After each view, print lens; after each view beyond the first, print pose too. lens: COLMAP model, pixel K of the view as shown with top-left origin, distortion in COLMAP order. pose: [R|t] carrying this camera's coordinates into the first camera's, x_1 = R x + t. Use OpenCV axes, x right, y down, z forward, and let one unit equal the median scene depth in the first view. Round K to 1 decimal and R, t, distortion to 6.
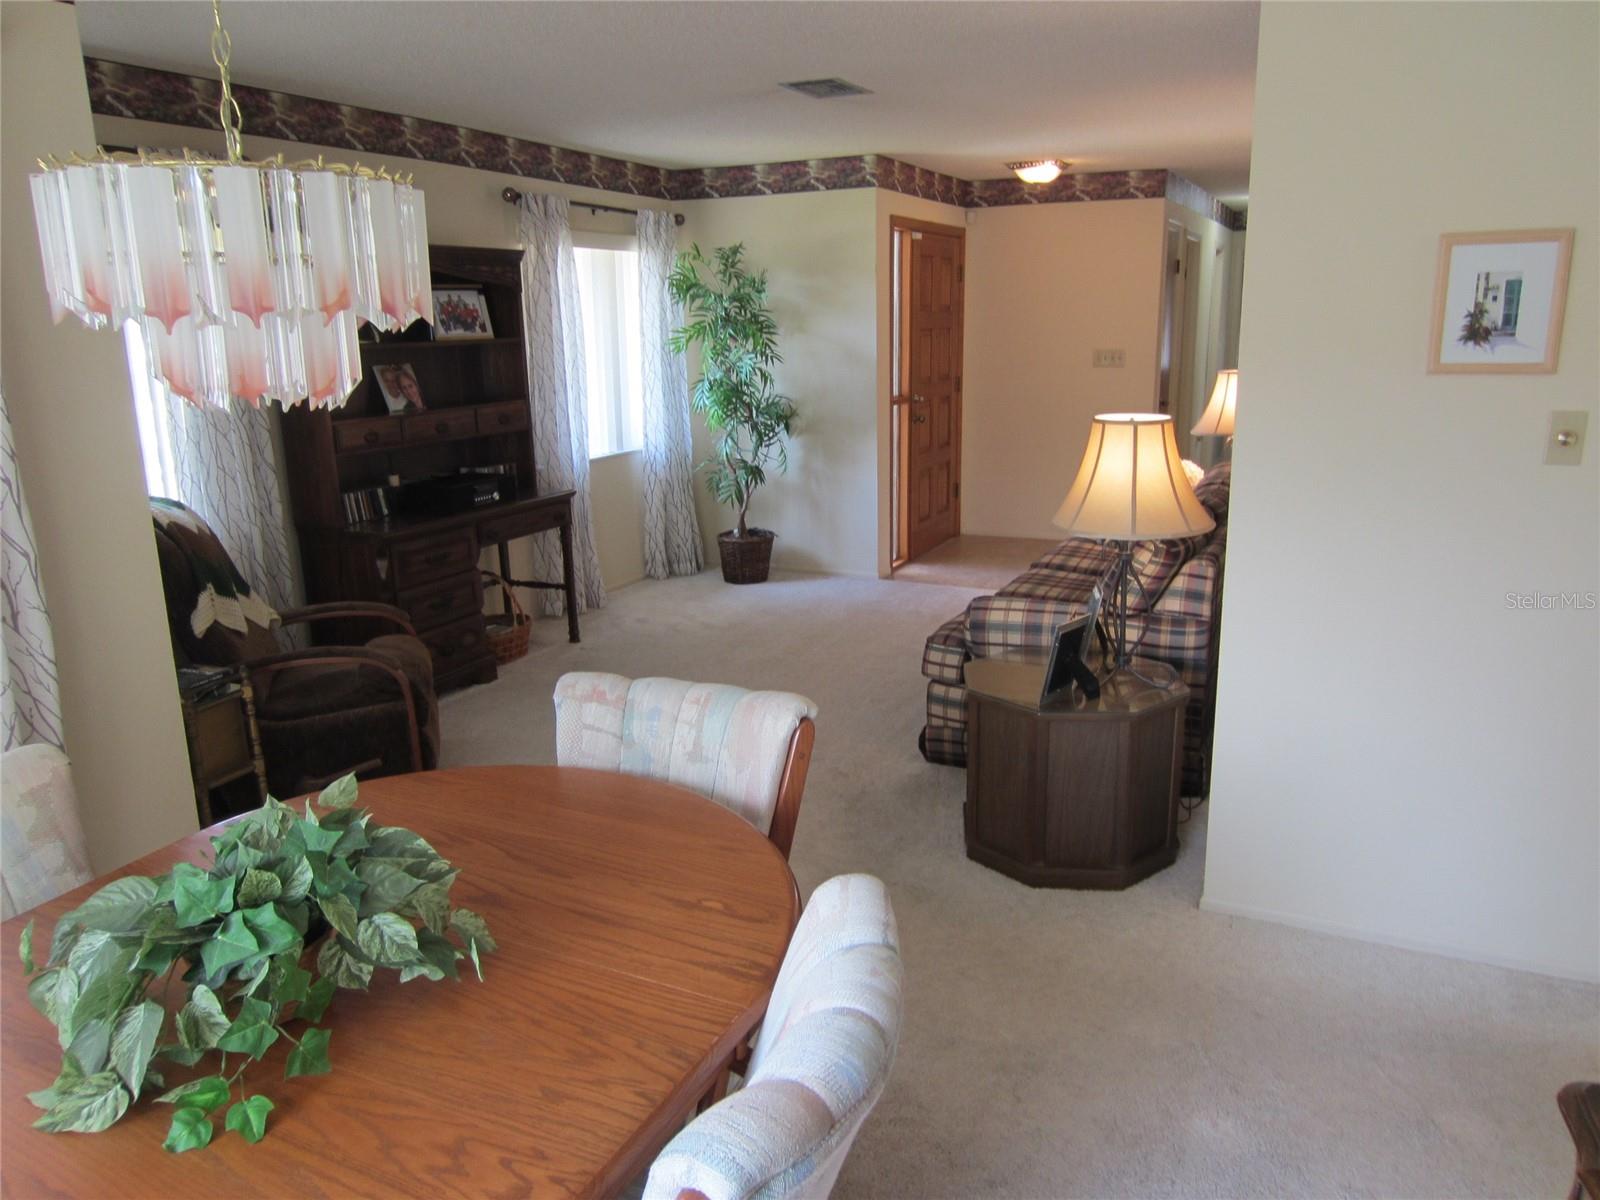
lens RADIAL K [[1155.6, 0, 802.5], [0, 1155.6, 595.6], [0, 0, 1]] dist [-0.014895, 0.004506]
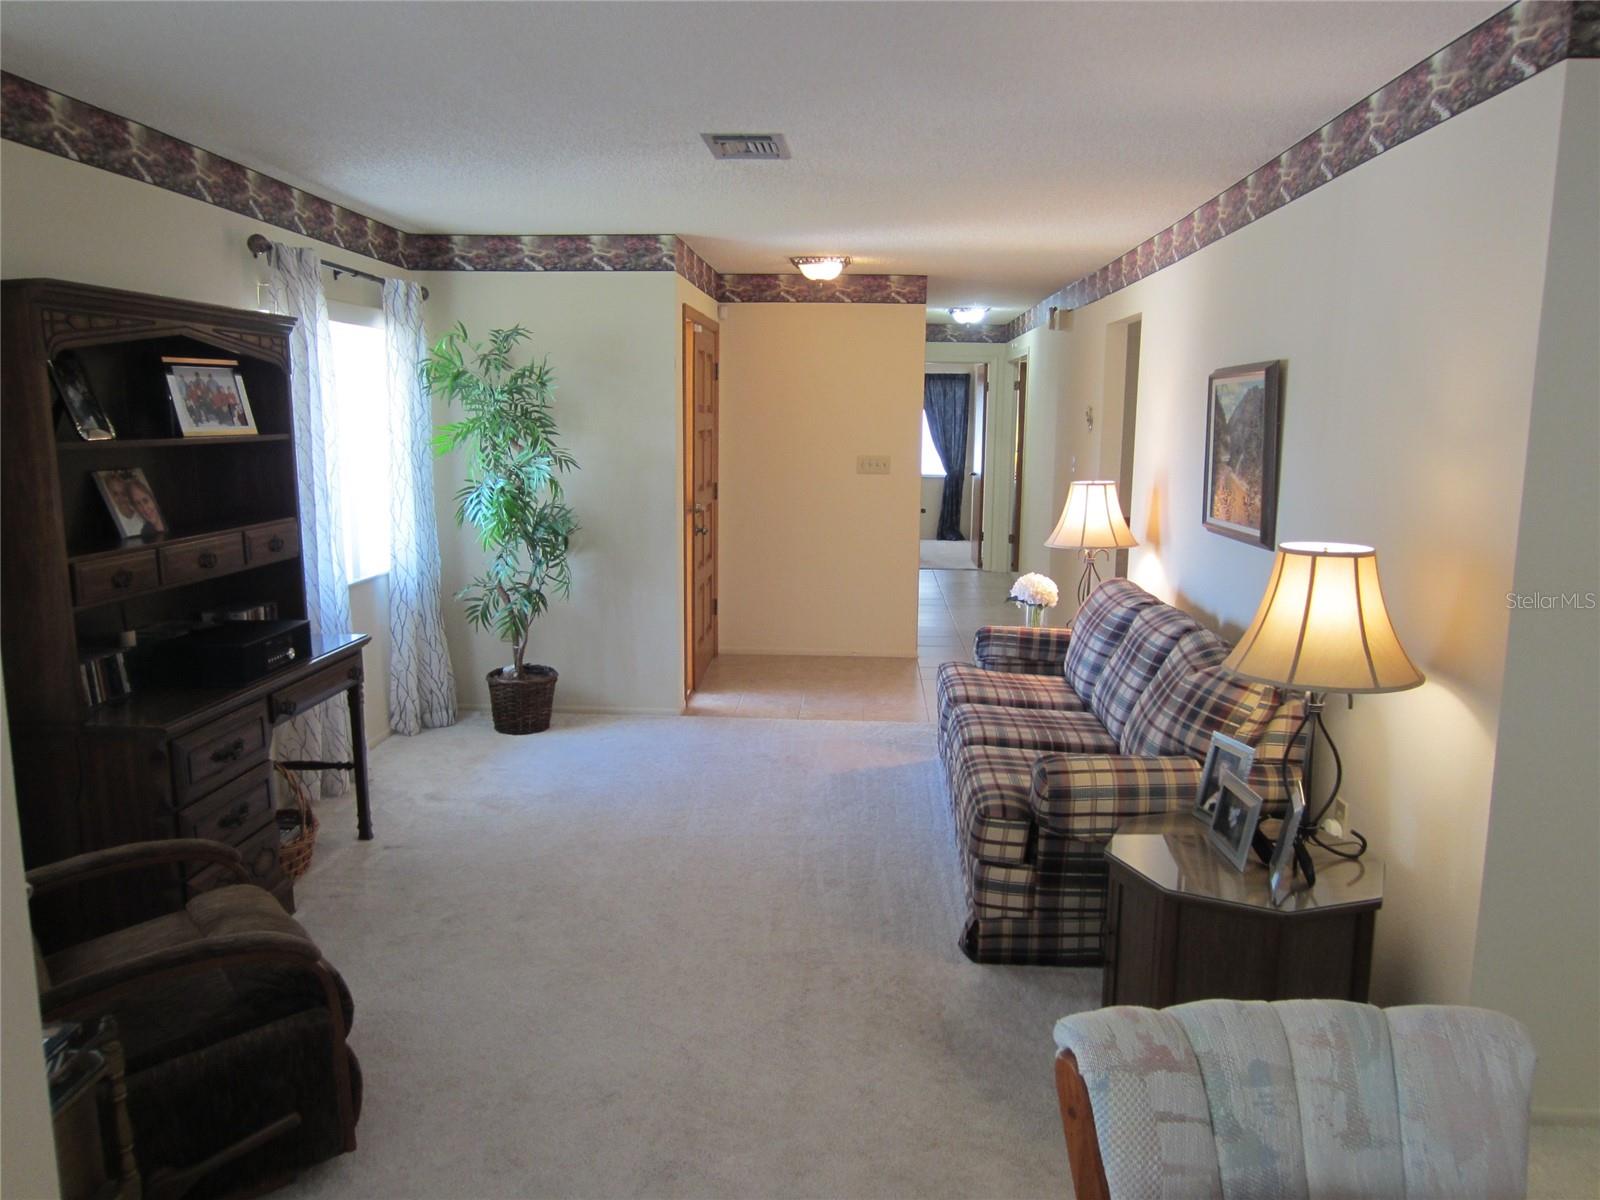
lens RADIAL K [[1155.6, 0, 801.5], [0, 1155.6, 600.7], [0, 0, 1]] dist [-0.014895, 0.004506]
pose [[0.922874, -0.035060, 0.383502, -0.212532], [0.064875, 0.995769, -0.065086, -0.044731], [-0.379597, 0.084946, 0.921244, 0.191590]]
